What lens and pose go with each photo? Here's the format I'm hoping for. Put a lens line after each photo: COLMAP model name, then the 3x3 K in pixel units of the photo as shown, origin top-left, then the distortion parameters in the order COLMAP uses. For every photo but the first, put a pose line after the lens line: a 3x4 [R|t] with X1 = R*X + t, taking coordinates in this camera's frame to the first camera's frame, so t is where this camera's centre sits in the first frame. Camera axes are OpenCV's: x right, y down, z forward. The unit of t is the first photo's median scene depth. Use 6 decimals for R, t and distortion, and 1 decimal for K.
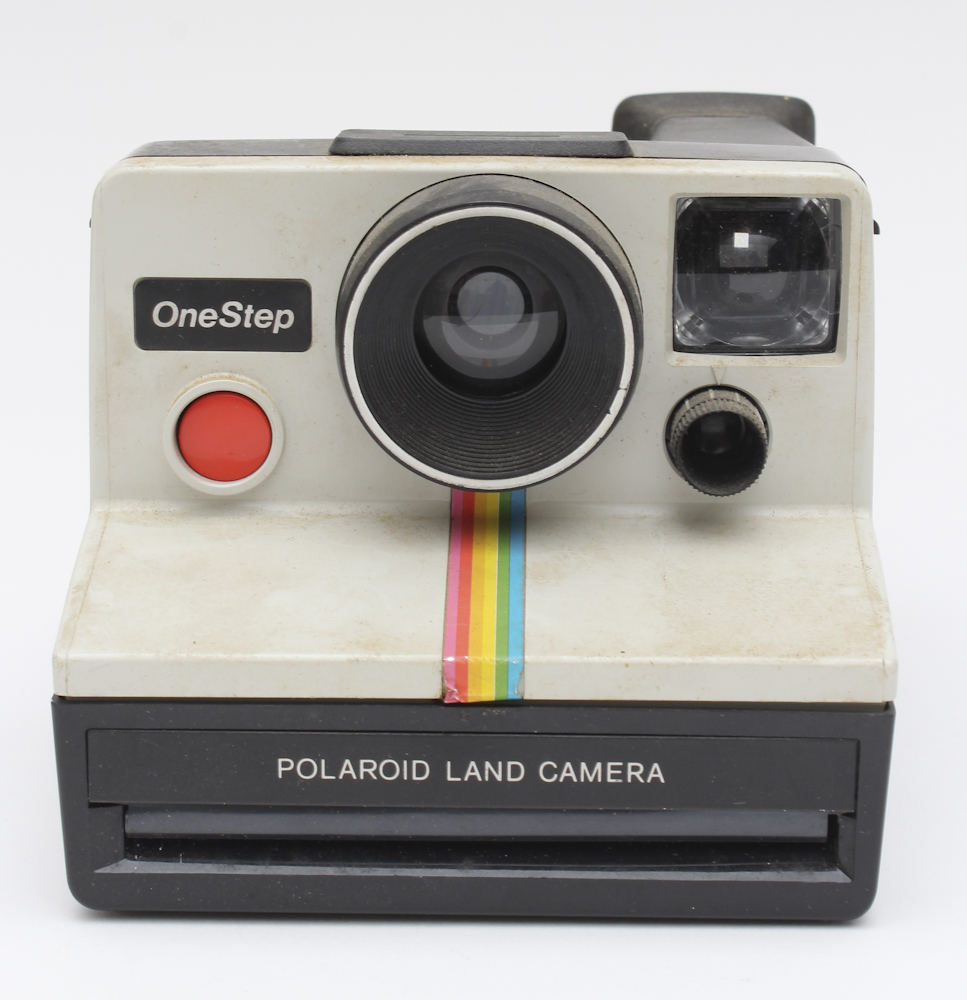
lens RADIAL K [[2629.9, 0, 488.4], [0, 2629.9, 501.3], [0, 0, 1]] dist [0.002406, 0.000000]
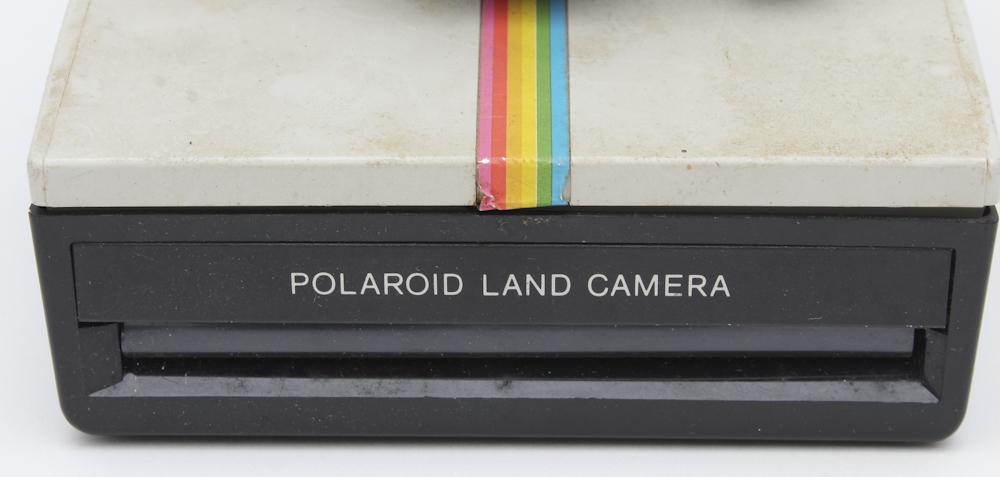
lens RADIAL K [[2108.3, 0, 493.5], [0, 2108.3, 243.9], [0, 0, 1]] dist [0.028677, 0.000000]
pose [[0.999946, -0.009572, -0.003984, -0.009113], [0.010144, 0.982695, 0.184954, -0.041086], [0.002145, -0.184984, 0.982739, 0.305568]]
